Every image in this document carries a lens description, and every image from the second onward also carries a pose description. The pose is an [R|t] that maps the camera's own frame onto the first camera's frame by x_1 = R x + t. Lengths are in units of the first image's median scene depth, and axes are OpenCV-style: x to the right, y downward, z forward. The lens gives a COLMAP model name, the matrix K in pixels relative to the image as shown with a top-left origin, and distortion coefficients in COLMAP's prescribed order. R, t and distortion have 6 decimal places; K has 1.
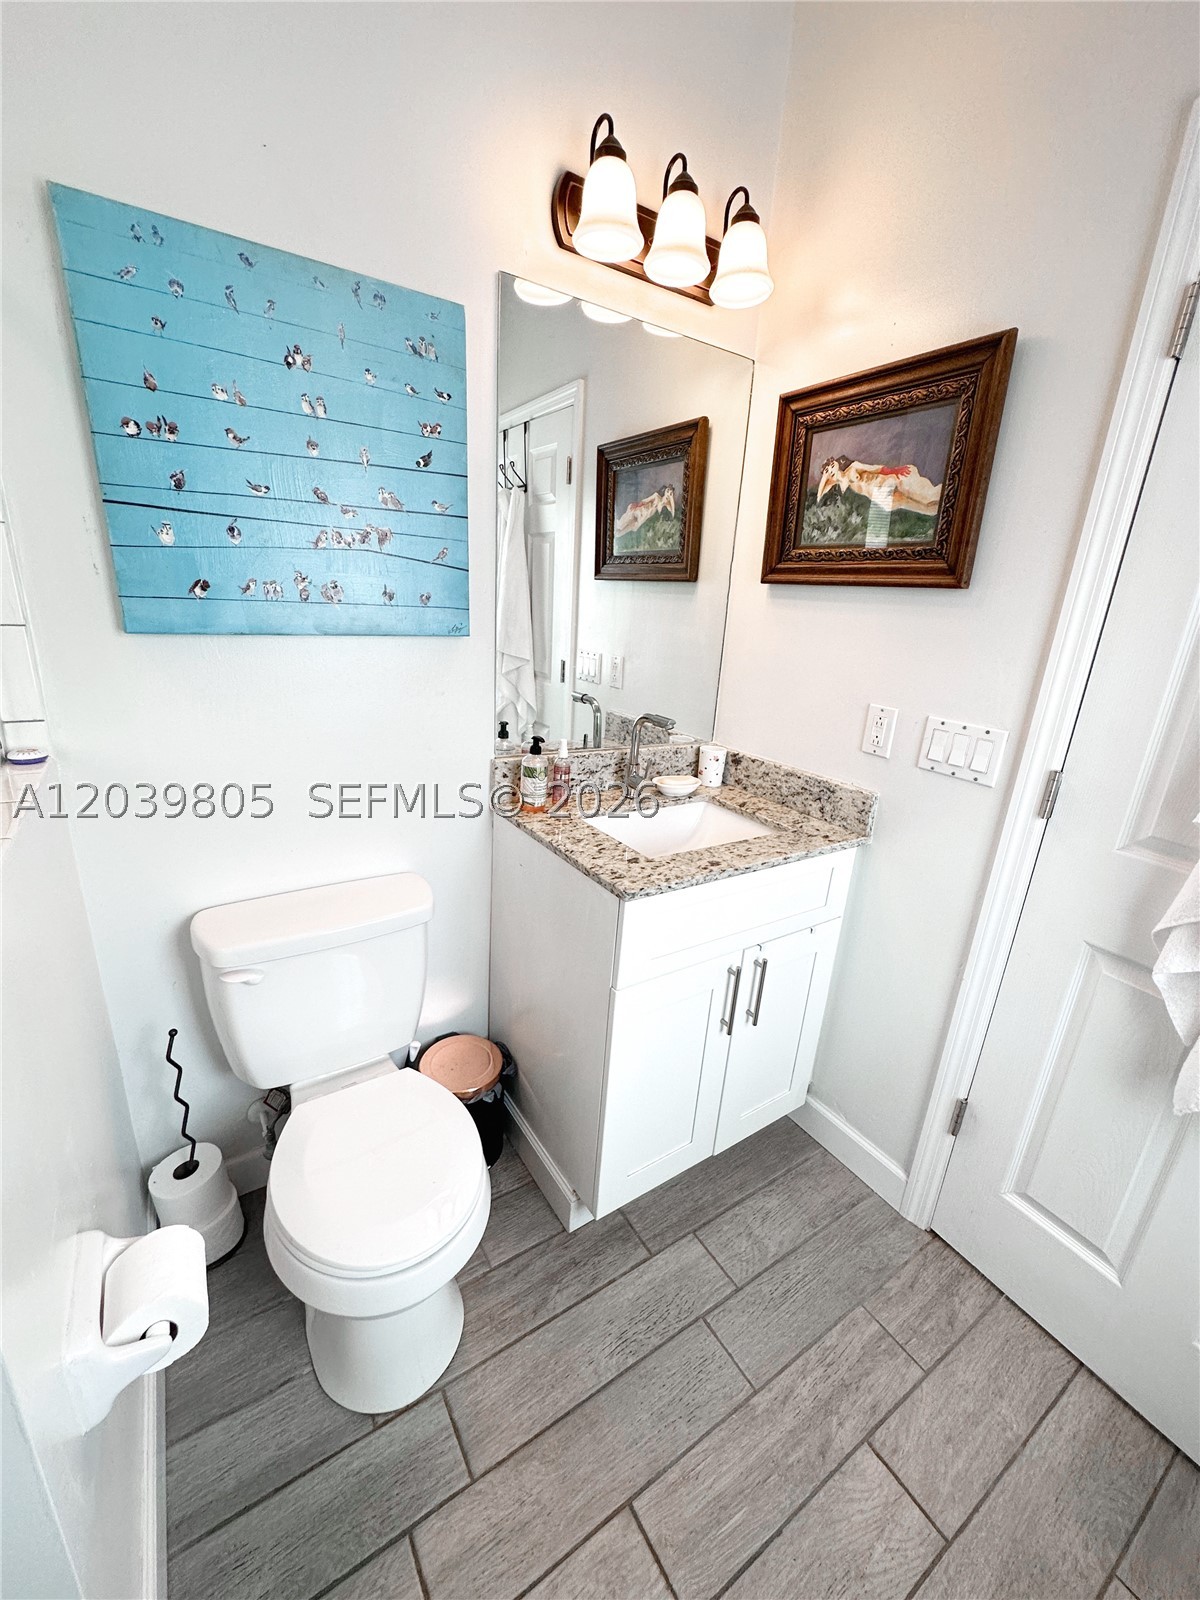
lens RADIAL K [[640.2, 0, 597.0], [0, 640.2, 800.3], [0, 0, 1]] dist [-0.001117, 0.000239]
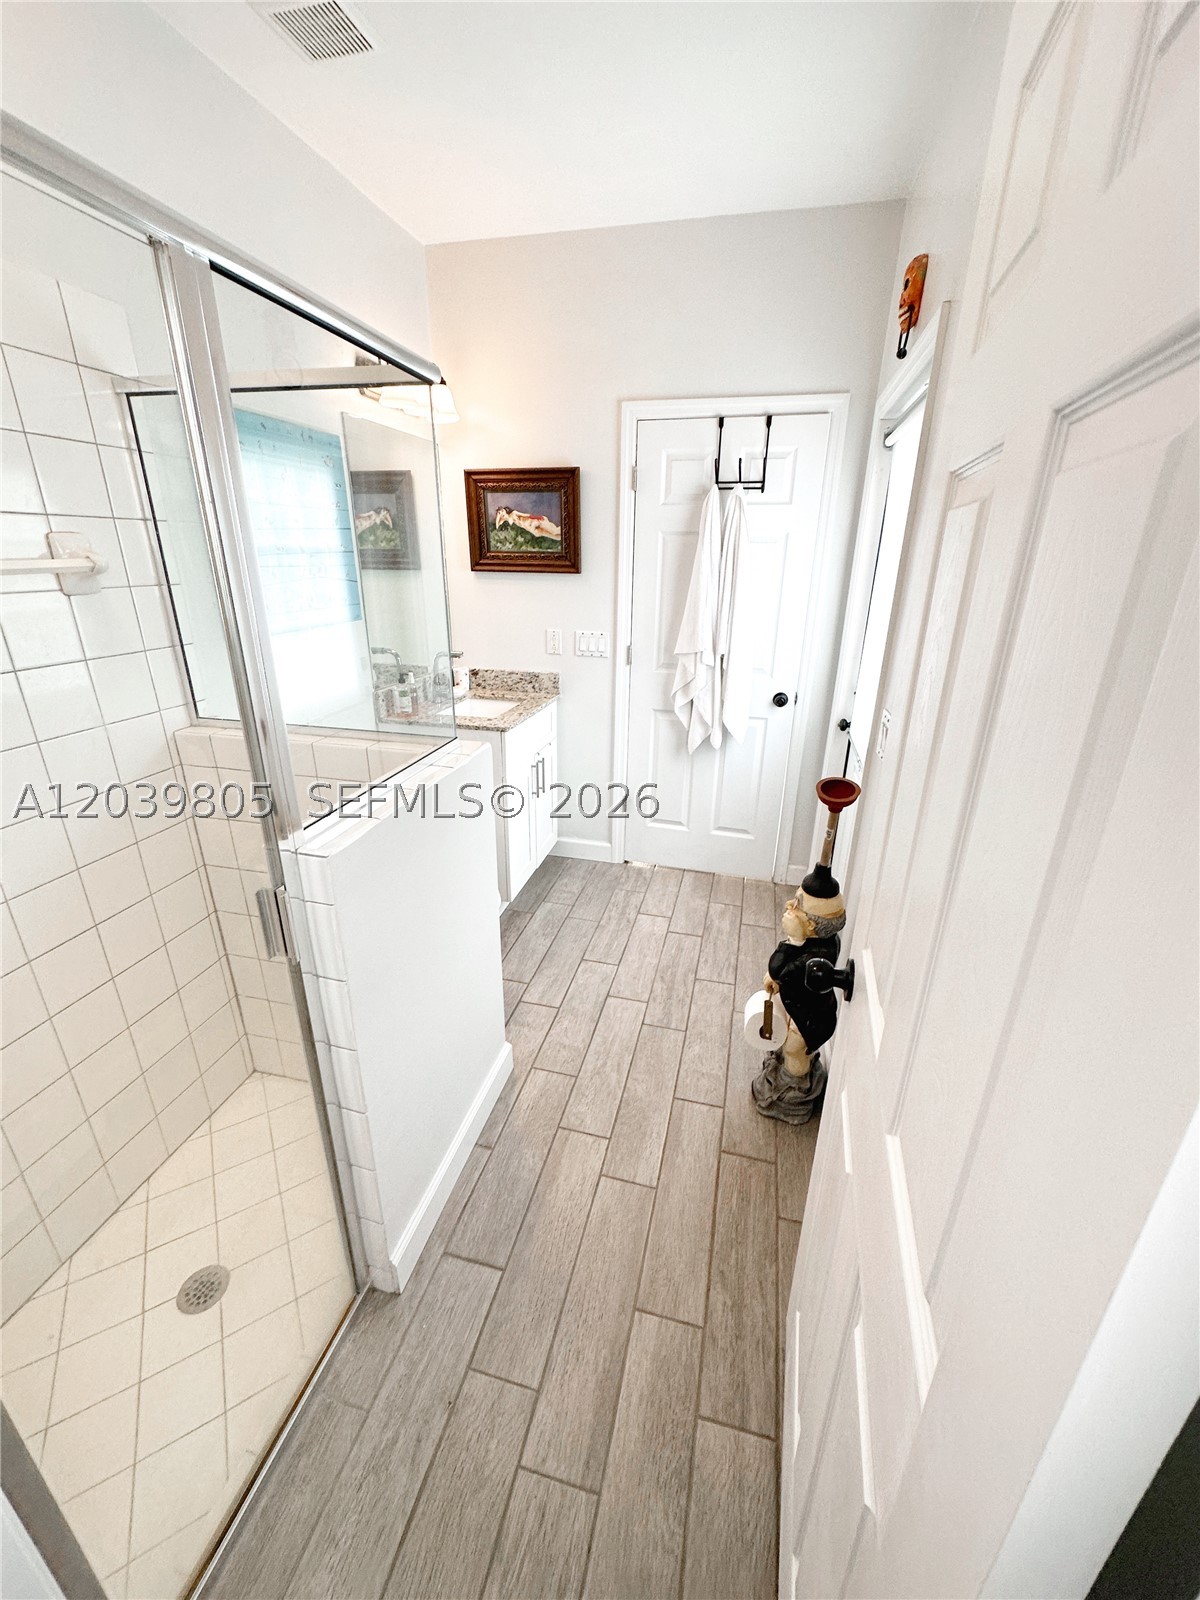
lens RADIAL K [[640.2, 0, 596.6], [0, 640.2, 798.4], [0, 0, 1]] dist [-0.001117, 0.000239]
pose [[0.734901, -0.288820, 0.613599, -0.965903], [0.235447, 0.957162, 0.168541, 0.066160], [-0.635991, 0.020609, 0.771421, -0.750691]]
